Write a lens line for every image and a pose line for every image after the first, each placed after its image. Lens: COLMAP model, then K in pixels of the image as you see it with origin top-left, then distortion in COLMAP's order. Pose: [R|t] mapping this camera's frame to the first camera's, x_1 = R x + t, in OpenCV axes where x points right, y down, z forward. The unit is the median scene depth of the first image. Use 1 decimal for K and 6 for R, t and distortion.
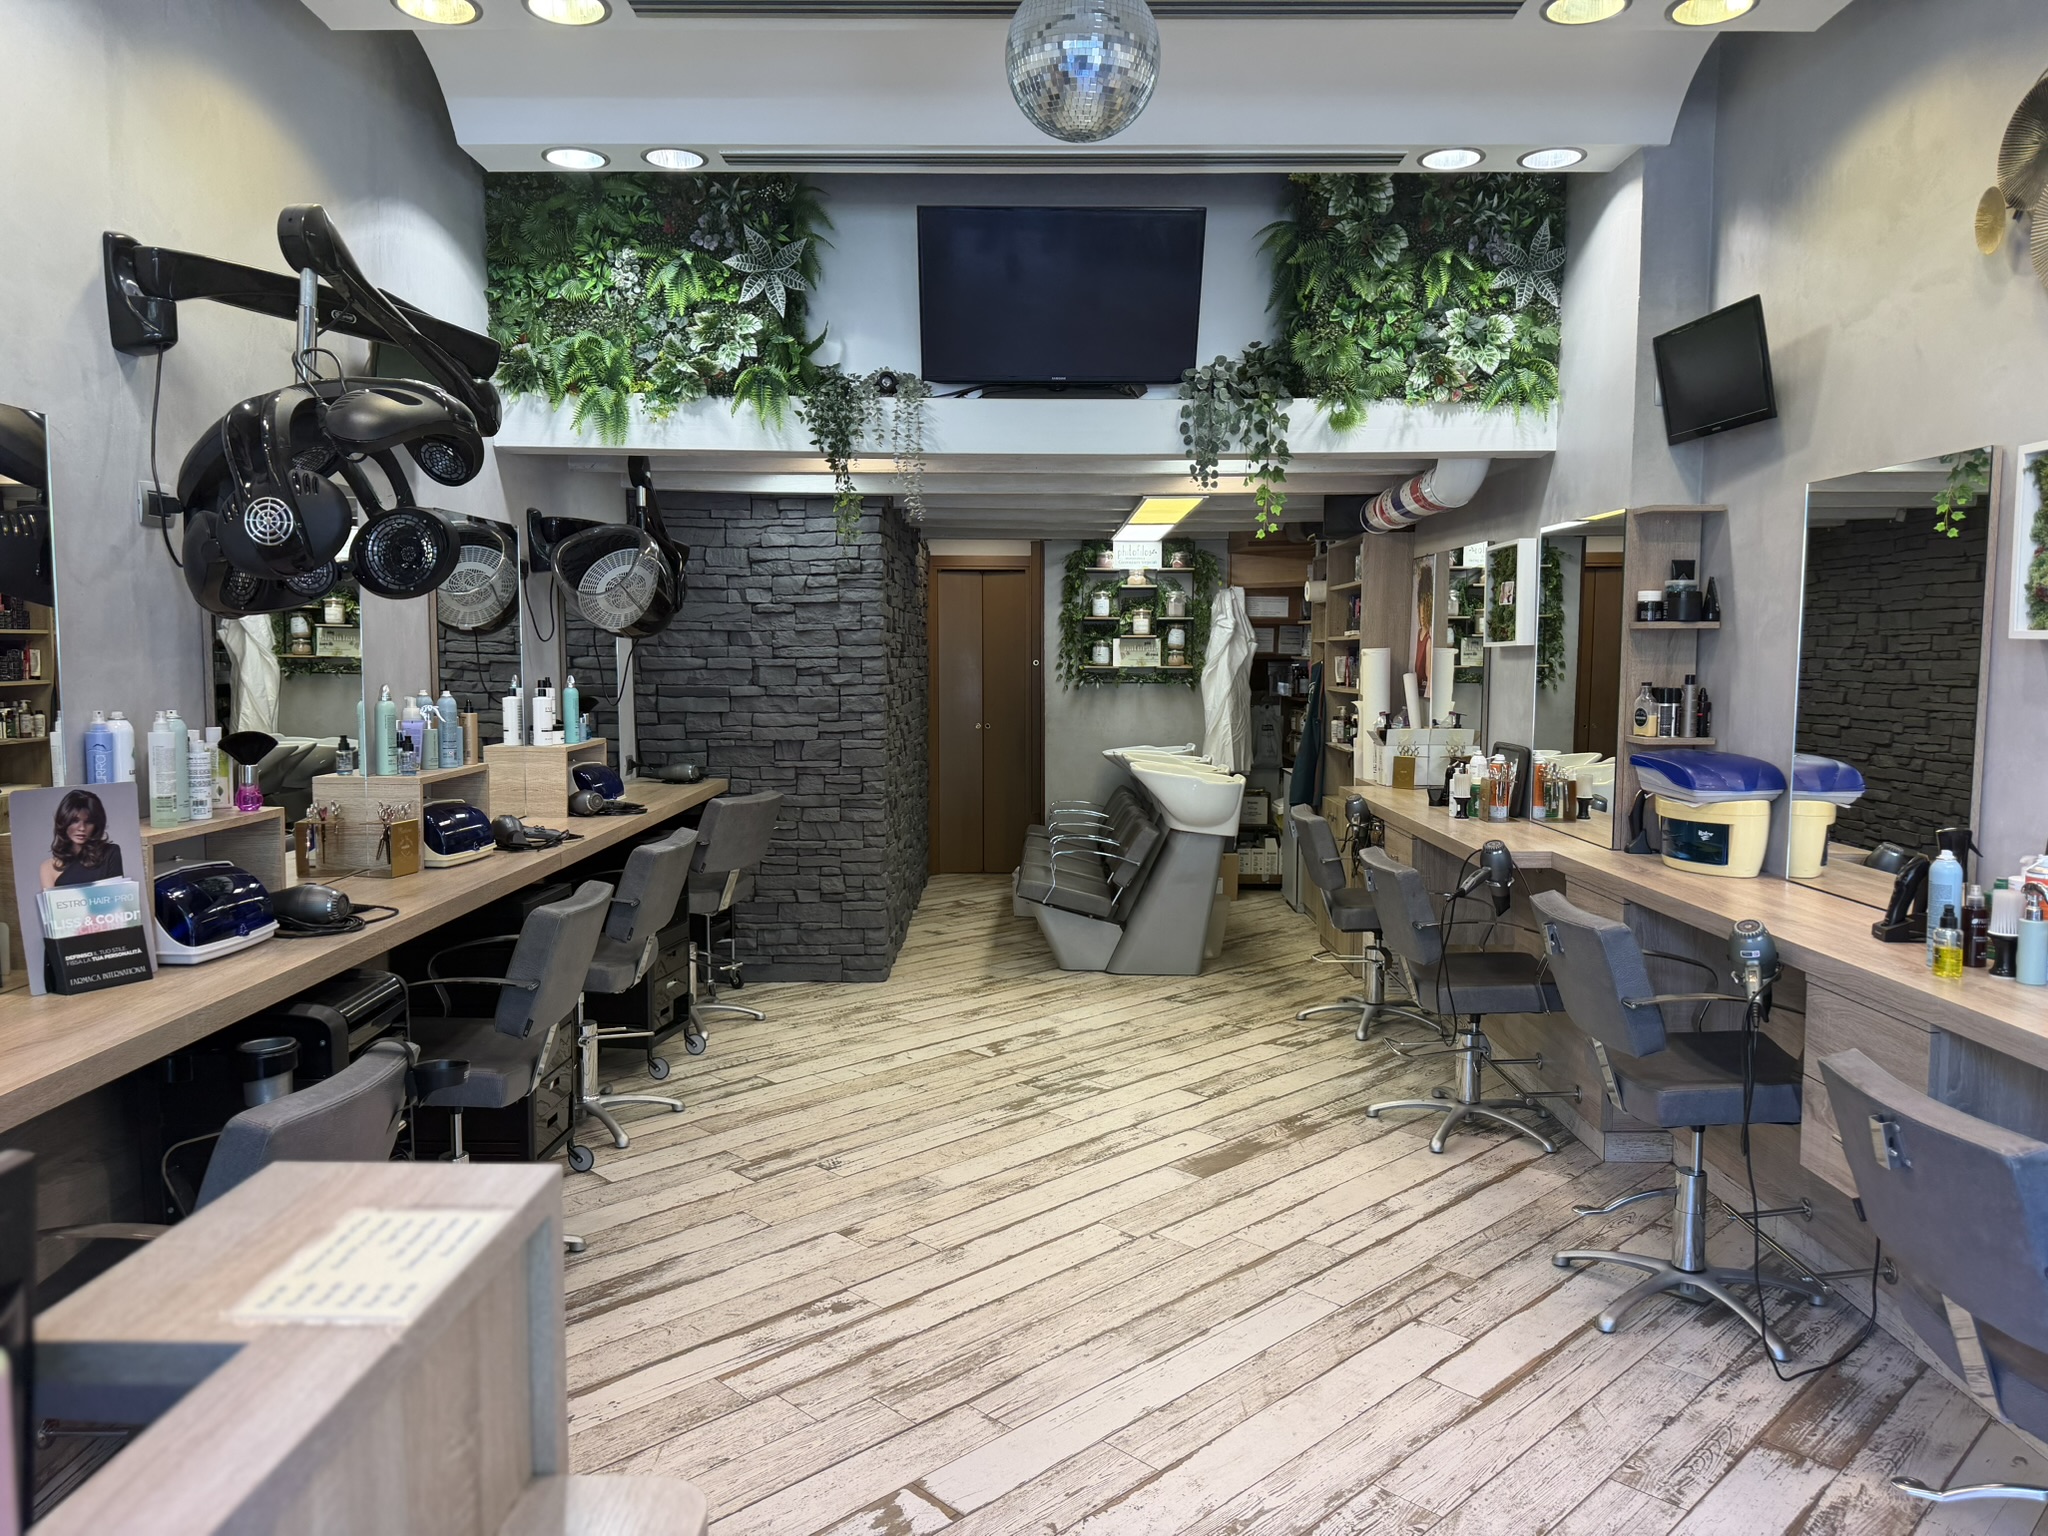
lens RADIAL K [[1466.0, 0, 1023.6], [0, 1466.0, 780.6], [0, 0, 1]] dist [0.032734, -0.029734]
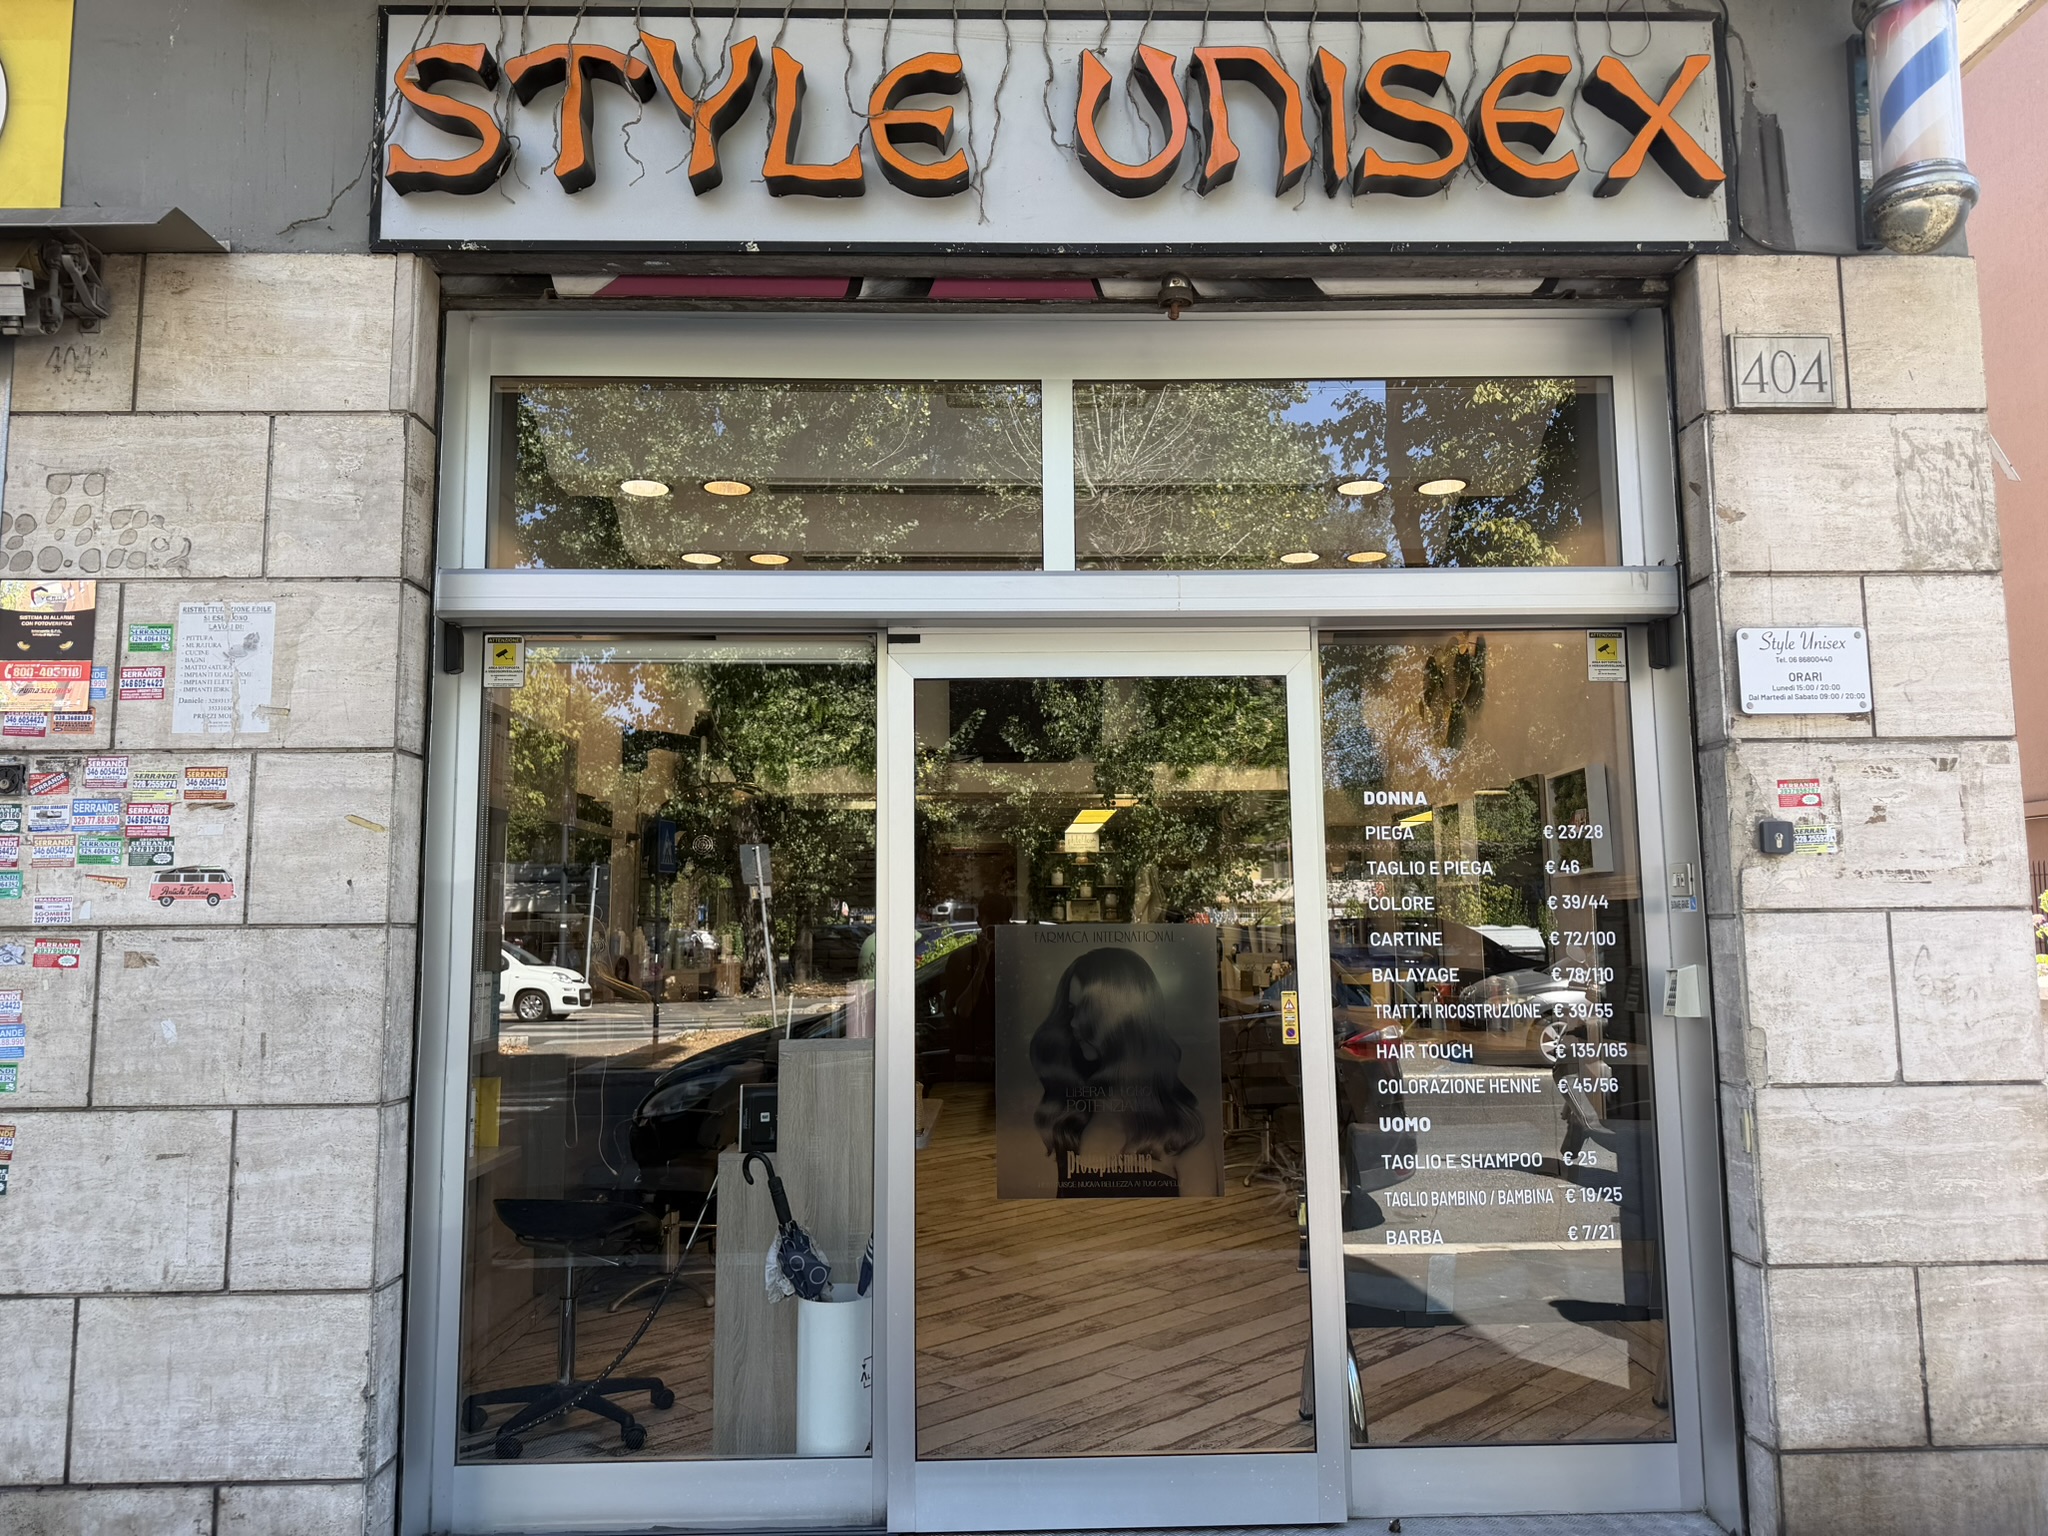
lens RADIAL K [[1466.0, 0, 1023.6], [0, 1466.0, 780.6], [0, 0, 1]] dist [0.032734, -0.029734]
pose [[0.999700, -0.011343, 0.021695, -0.017412], [0.015161, 0.982651, -0.184842, 0.091056], [-0.019222, 0.185115, 0.982529, -0.747619]]
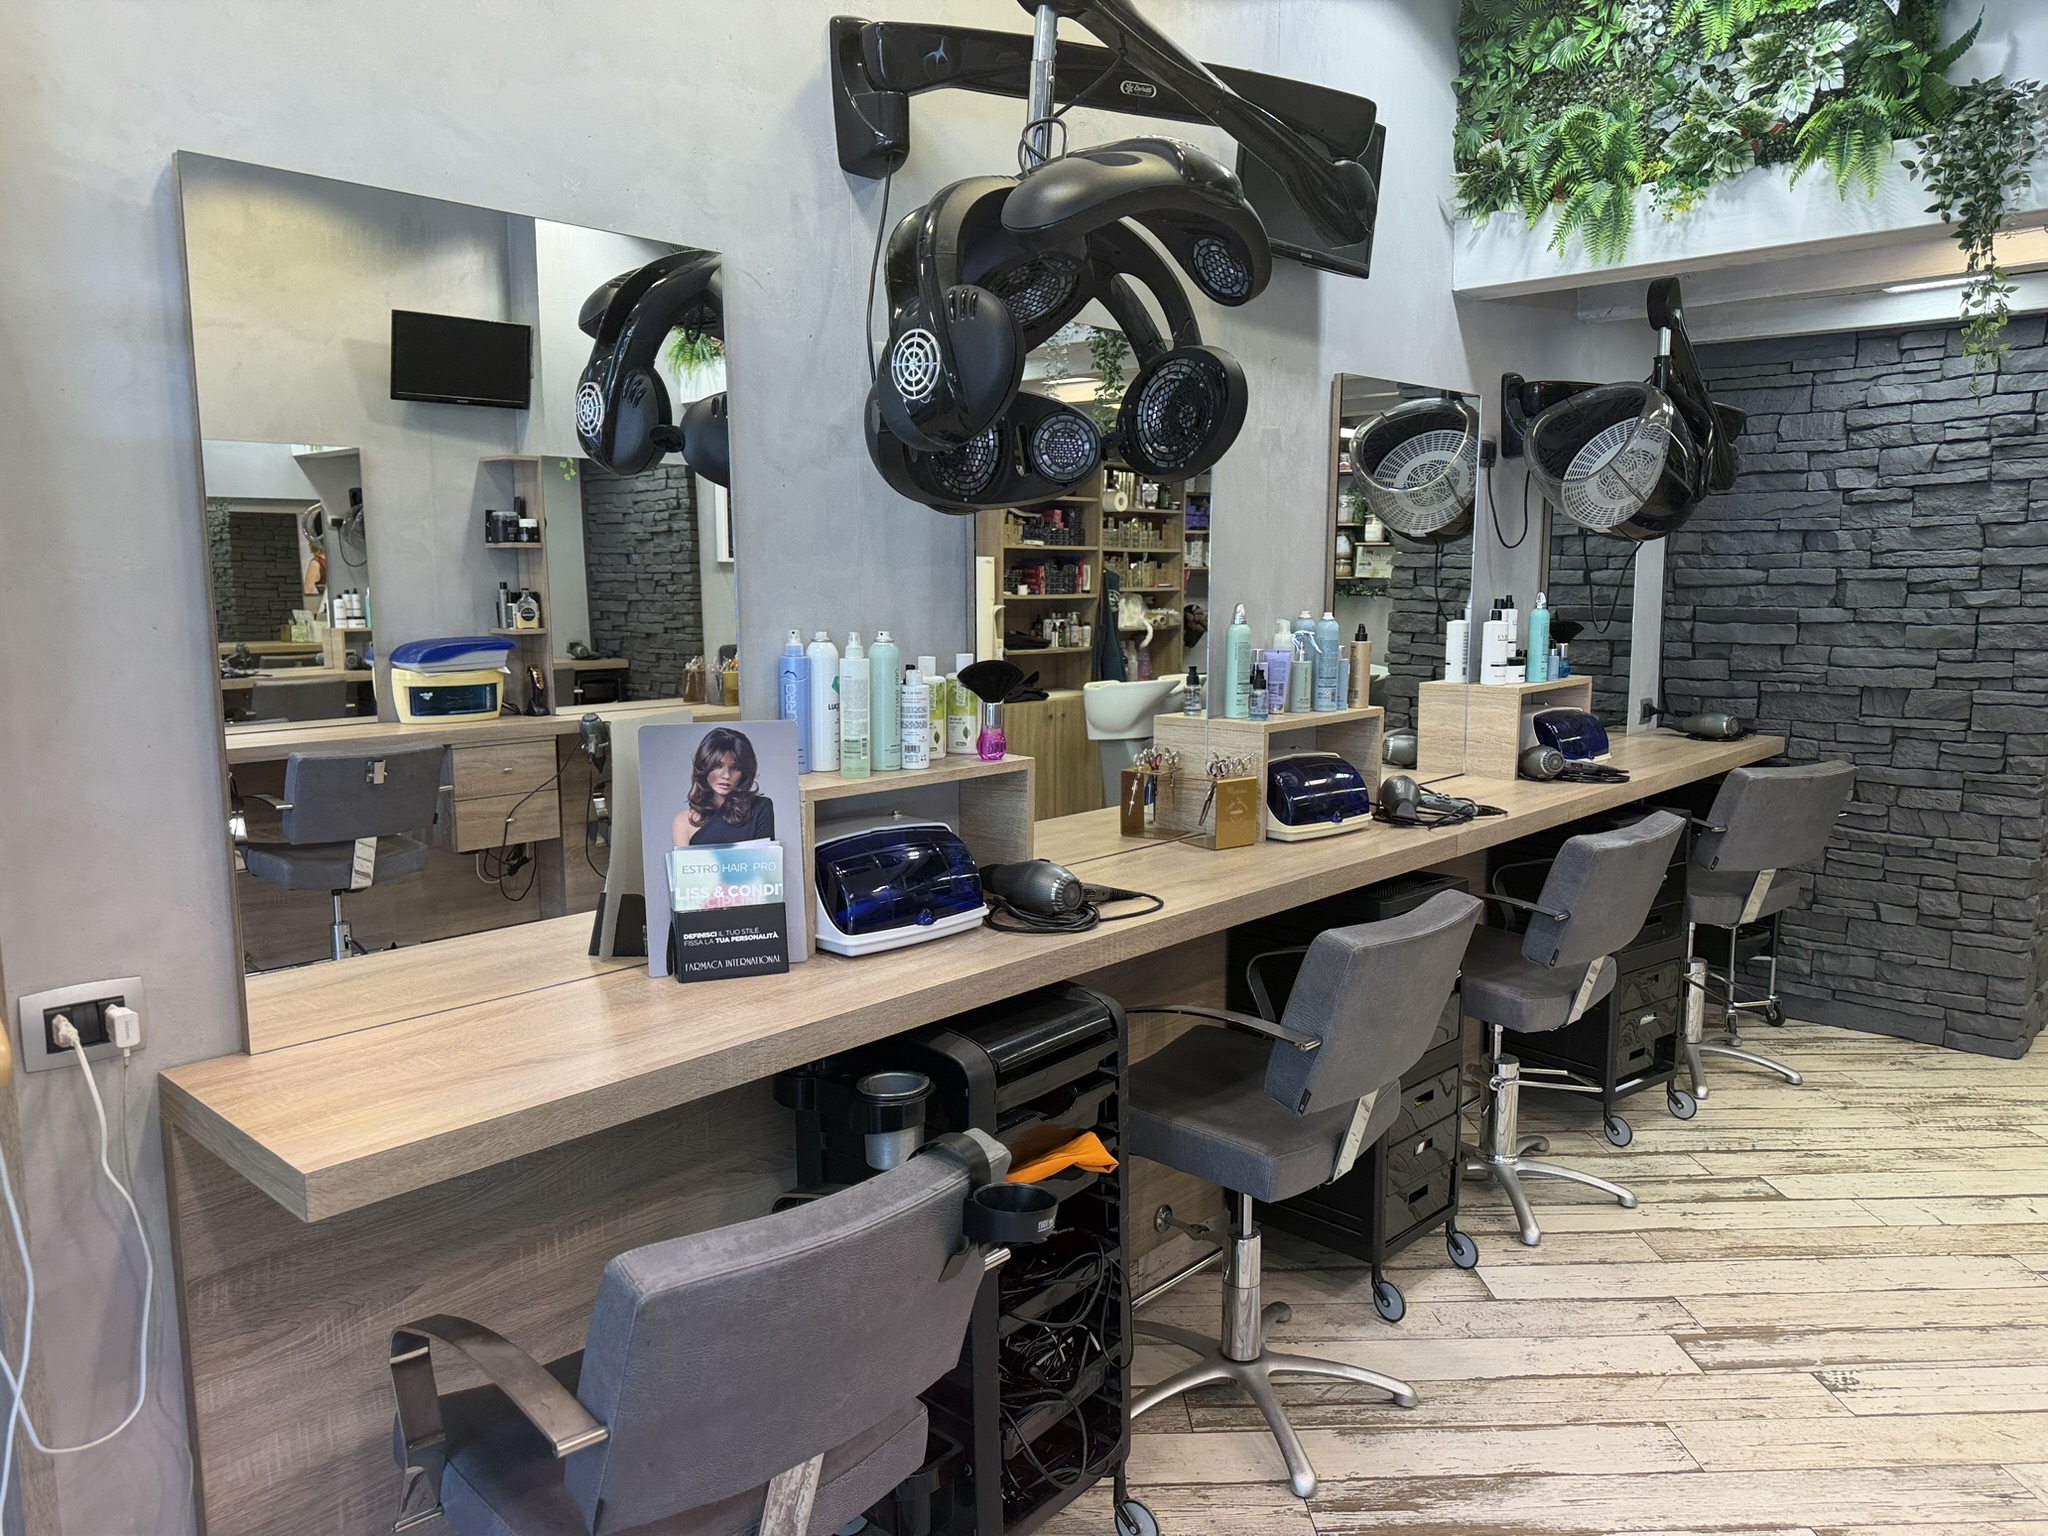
lens RADIAL K [[1466.0, 0, 1023.6], [0, 1466.0, 780.6], [0, 0, 1]] dist [0.032734, -0.029734]
pose [[0.742827, 0.083481, -0.664259, 0.005510], [-0.050308, 0.996350, 0.068958, -0.014318], [0.667591, -0.017806, 0.744315, 0.265361]]
